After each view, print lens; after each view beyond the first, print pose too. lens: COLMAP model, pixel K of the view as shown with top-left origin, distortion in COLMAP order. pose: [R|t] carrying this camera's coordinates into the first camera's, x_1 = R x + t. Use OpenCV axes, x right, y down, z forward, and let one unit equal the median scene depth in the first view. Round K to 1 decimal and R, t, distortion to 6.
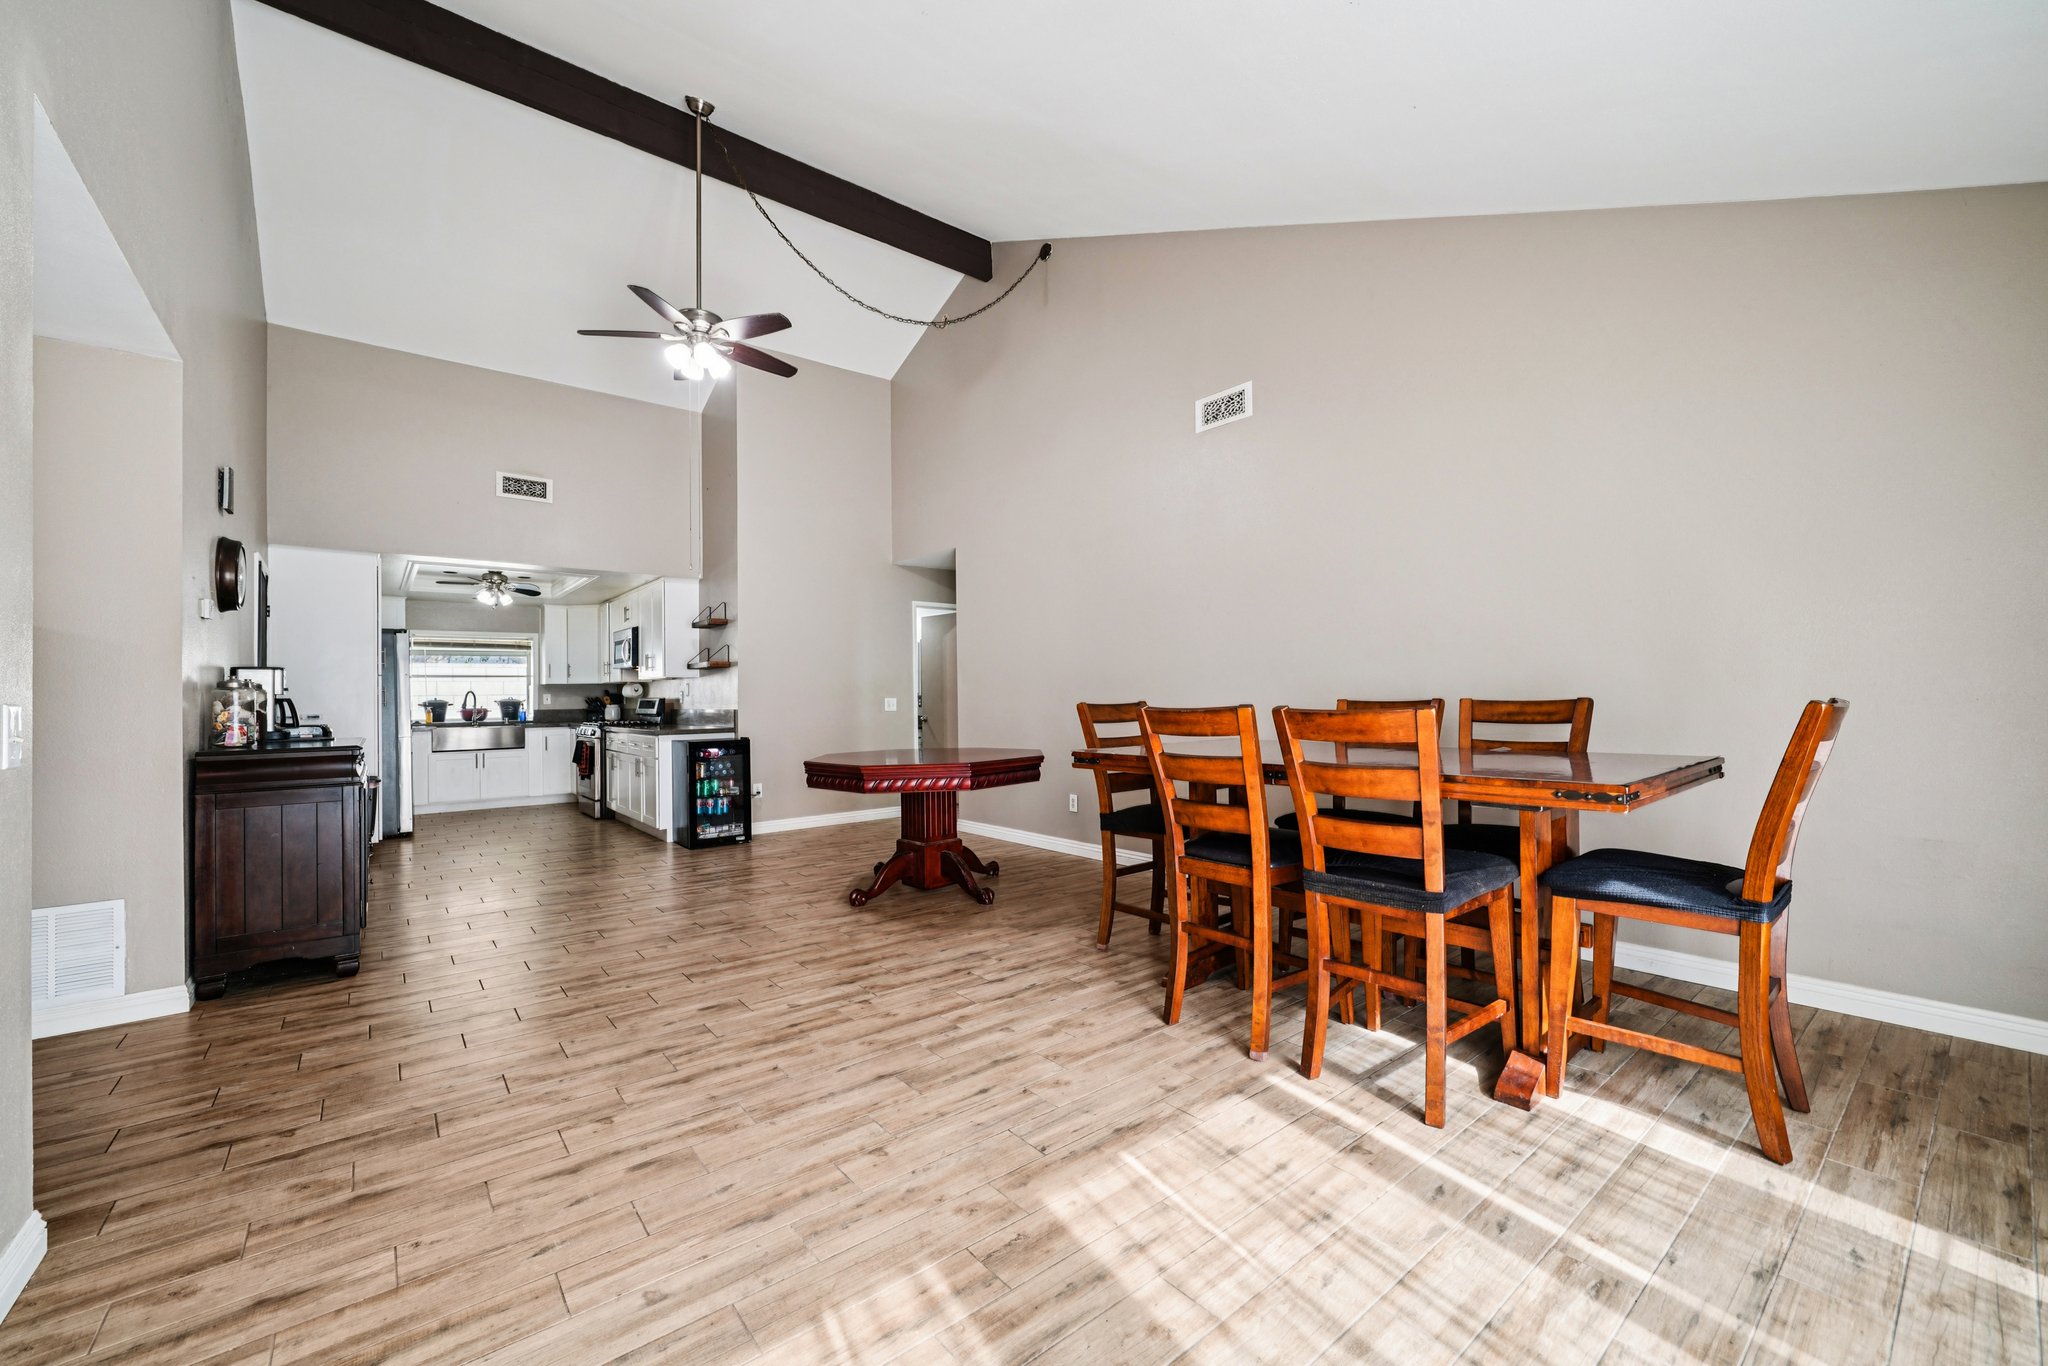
lens RADIAL K [[814.9, 0, 1013.9], [0, 814.9, 686.7], [0, 0, 1]] dist [-0.012610, 0.001364]
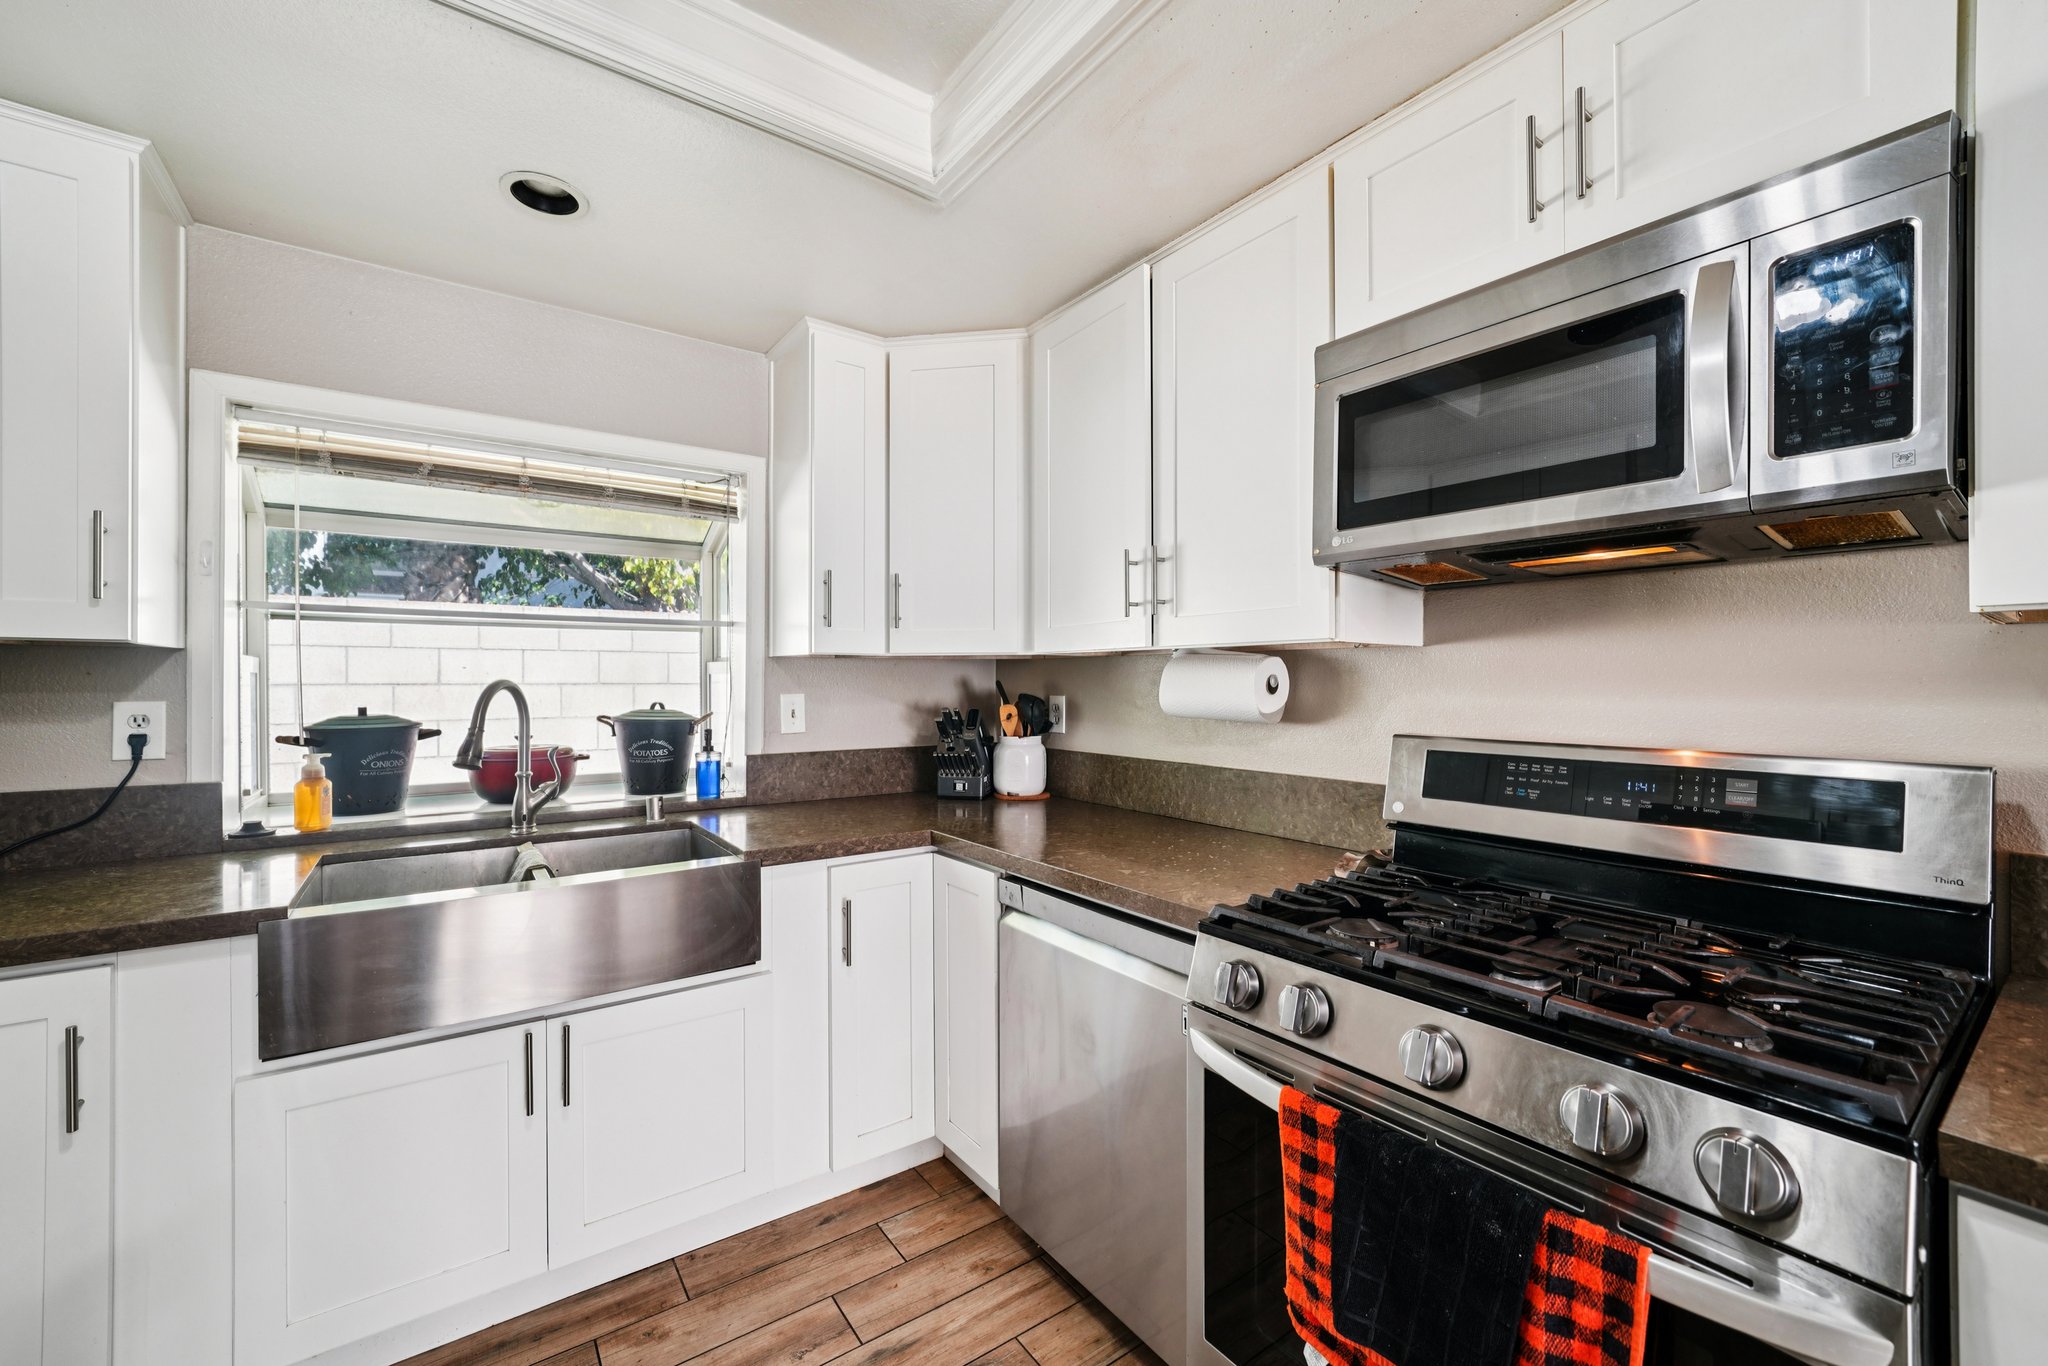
lens RADIAL K [[814.9, 0, 1013.5], [0, 814.9, 689.4], [0, 0, 1]] dist [-0.012610, 0.001364]
pose [[0.998026, 0.013576, -0.061310, -0.627563], [-0.012440, 0.999744, 0.018874, 0.002532], [0.061551, -0.018074, 0.997940, 0.953944]]
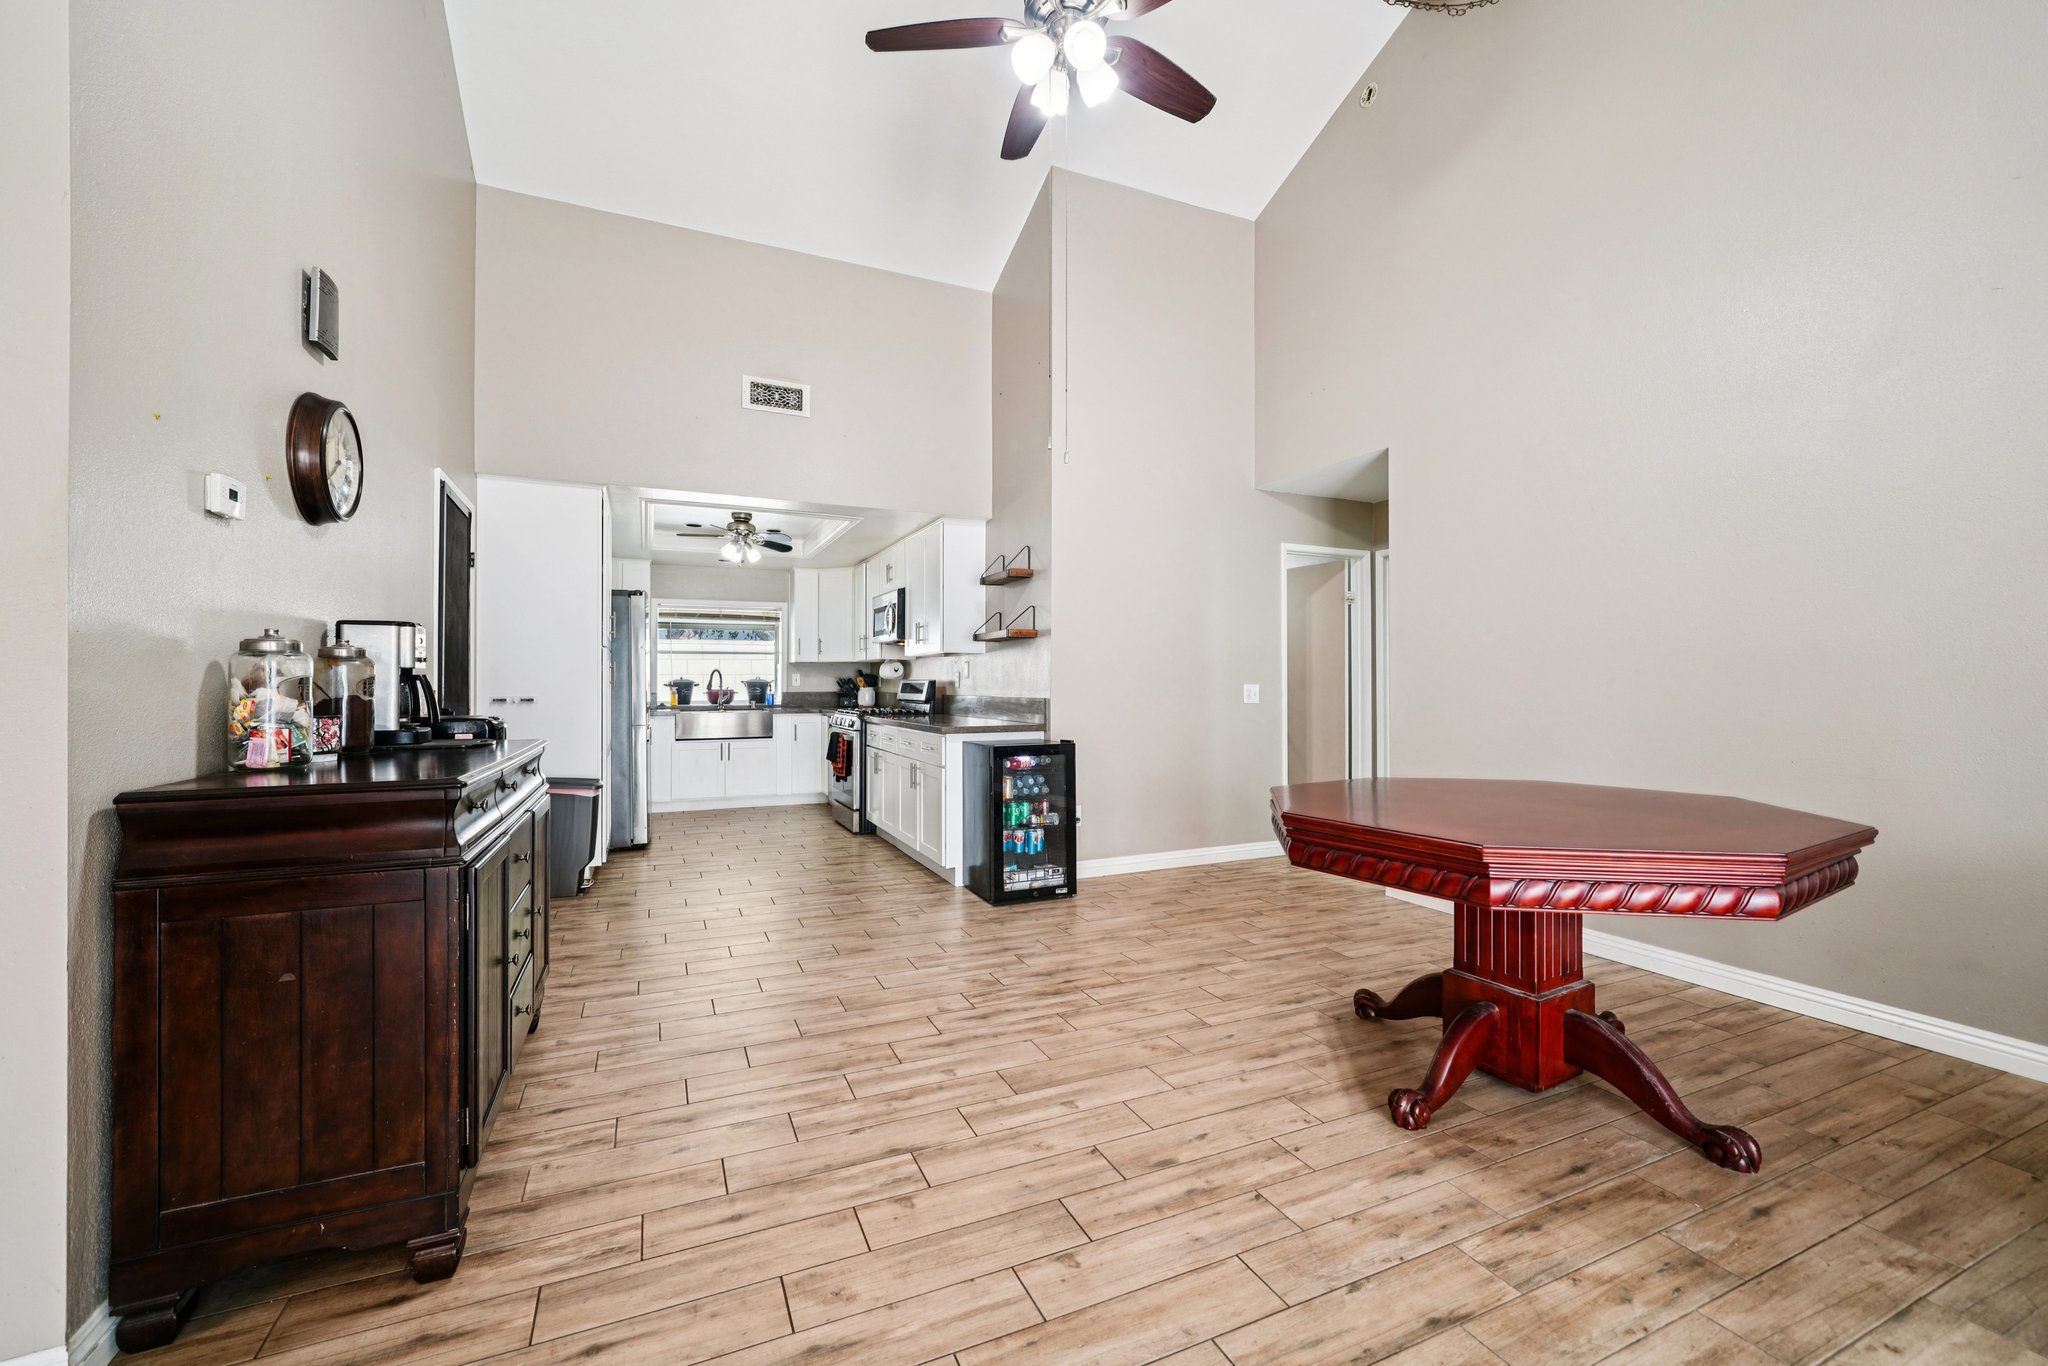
lens RADIAL K [[814.9, 0, 1008.9], [0, 814.9, 678.6], [0, 0, 1]] dist [-0.012610, 0.001364]
pose [[0.967044, 0.011436, -0.254352, -0.180517], [-0.008999, 0.999902, 0.010742, 0.003648], [0.254450, -0.008099, 0.967052, 0.292668]]
